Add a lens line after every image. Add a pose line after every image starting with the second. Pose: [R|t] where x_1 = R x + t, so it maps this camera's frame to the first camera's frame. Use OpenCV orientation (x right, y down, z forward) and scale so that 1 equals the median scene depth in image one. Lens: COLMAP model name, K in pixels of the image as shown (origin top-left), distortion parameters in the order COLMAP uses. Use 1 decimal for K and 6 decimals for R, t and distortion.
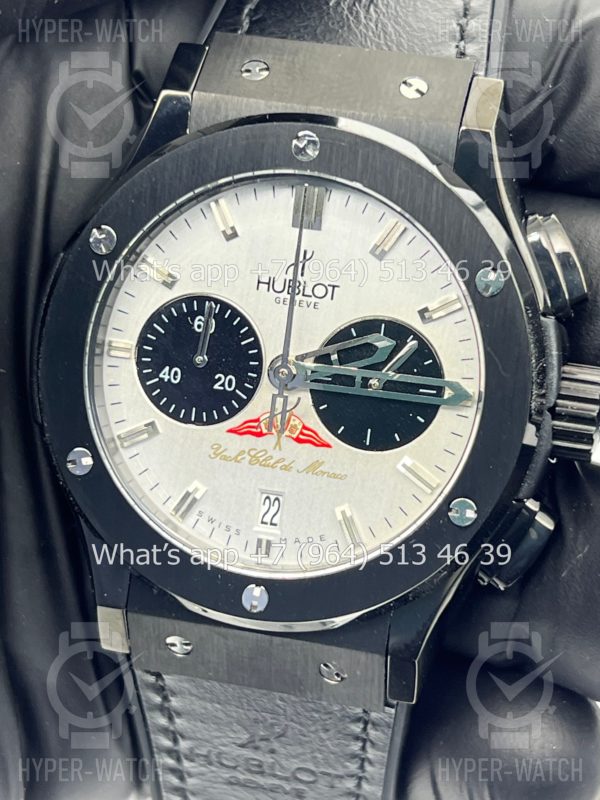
lens RADIAL K [[1890.5, 0, 300.7], [0, 1890.5, 394.8], [0, 0, 1]] dist [0.226586, 0.000000]
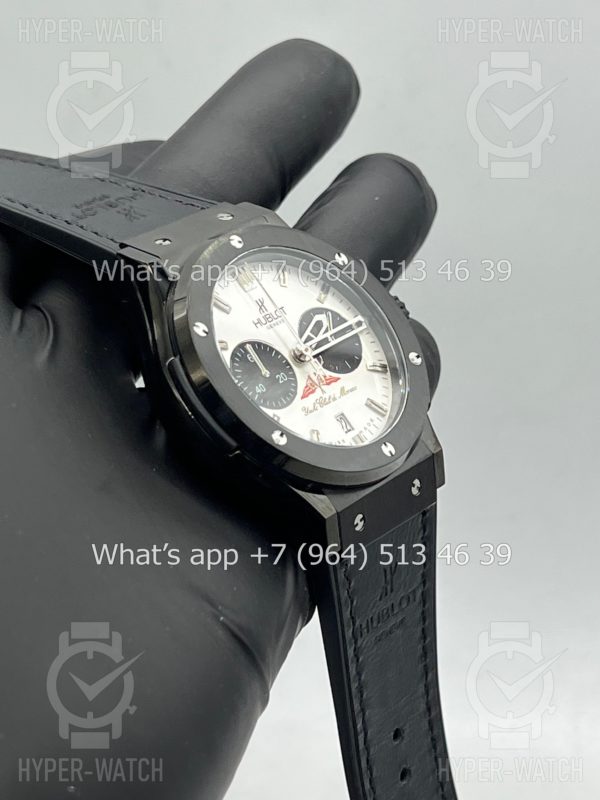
lens RADIAL K [[1890.5, 0, 301.0], [0, 1890.5, 400.6], [0, 0, 1]] dist [0.226586, 0.000000]
pose [[0.447109, -0.348370, 0.823852, -1.438618], [0.674245, 0.736495, -0.054485, 0.112758], [-0.587782, 0.579839, 0.564180, 0.047300]]
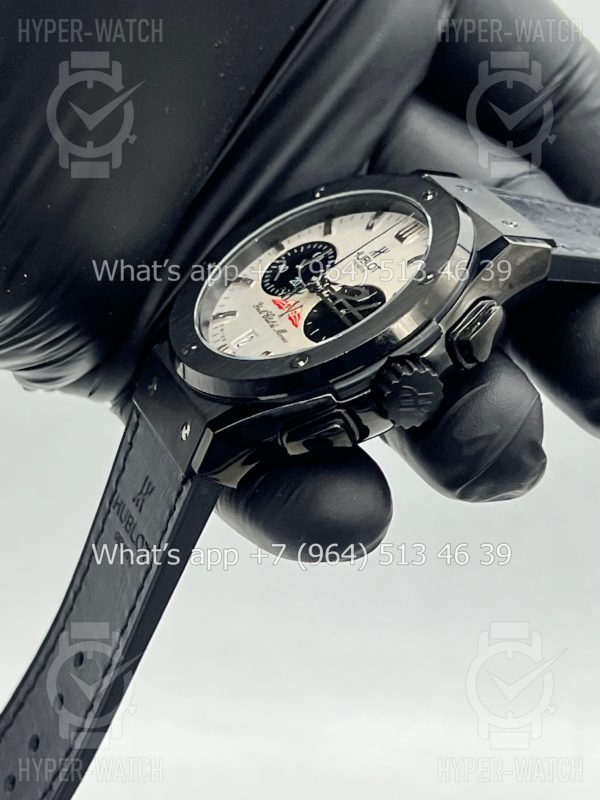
lens RADIAL K [[1890.5, 0, 295.8], [0, 1890.5, 401.4], [0, 0, 1]] dist [0.226586, 0.000000]
pose [[0.542290, 0.481669, -0.688416, 1.092277], [-0.792096, 0.566330, -0.227716, 0.408730], [0.280187, 0.668779, 0.688643, -0.014773]]
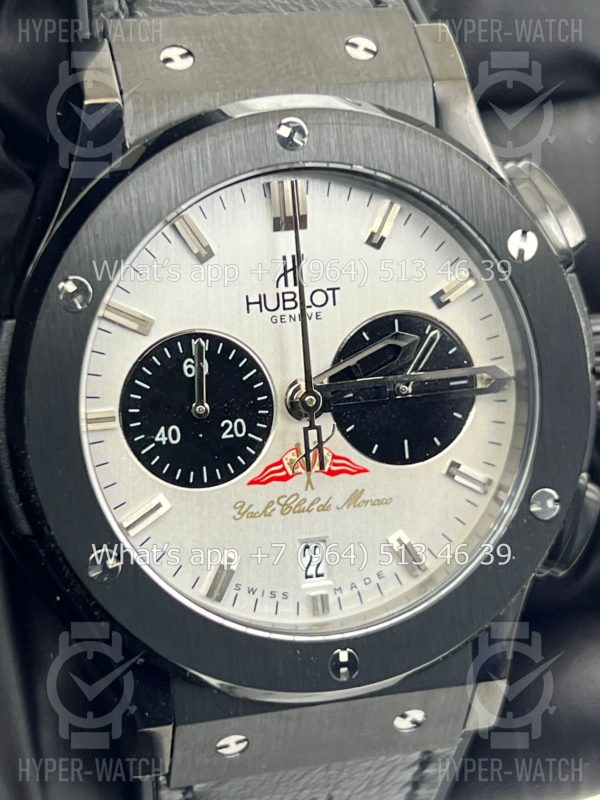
lens RADIAL K [[1890.5, 0, 300.6], [0, 1890.5, 397.4], [0, 0, 1]] dist [0.226586, 0.000000]
pose [[0.882062, -0.233709, 0.409080, -0.356628], [0.222516, 0.972000, 0.075516, -0.077286], [-0.415274, 0.024417, 0.909368, 0.221362]]
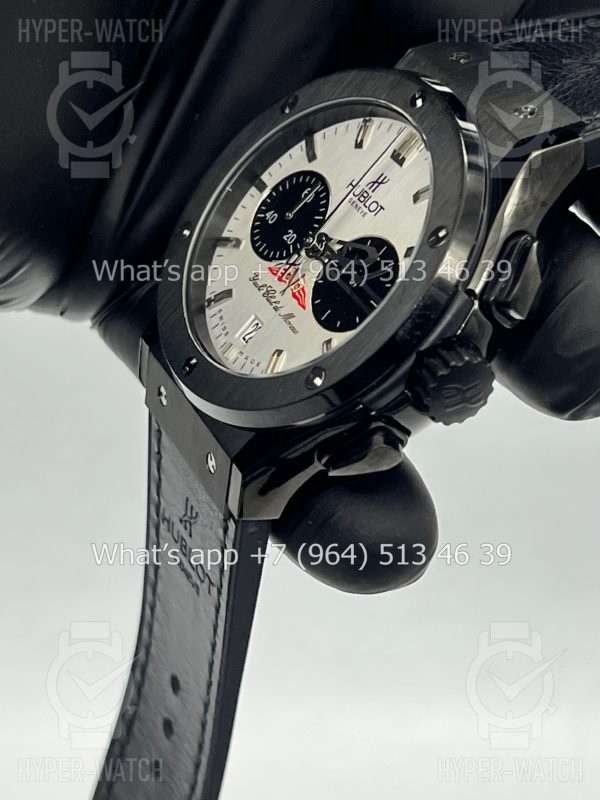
lens RADIAL K [[1890.5, 0, 301.3], [0, 1890.5, 399.3], [0, 0, 1]] dist [0.226586, 0.000000]
pose [[0.628013, 0.498983, -0.597173, 0.799152], [-0.613856, 0.789294, 0.013957, 0.058731], [0.478310, 0.357813, 0.801991, 0.001360]]
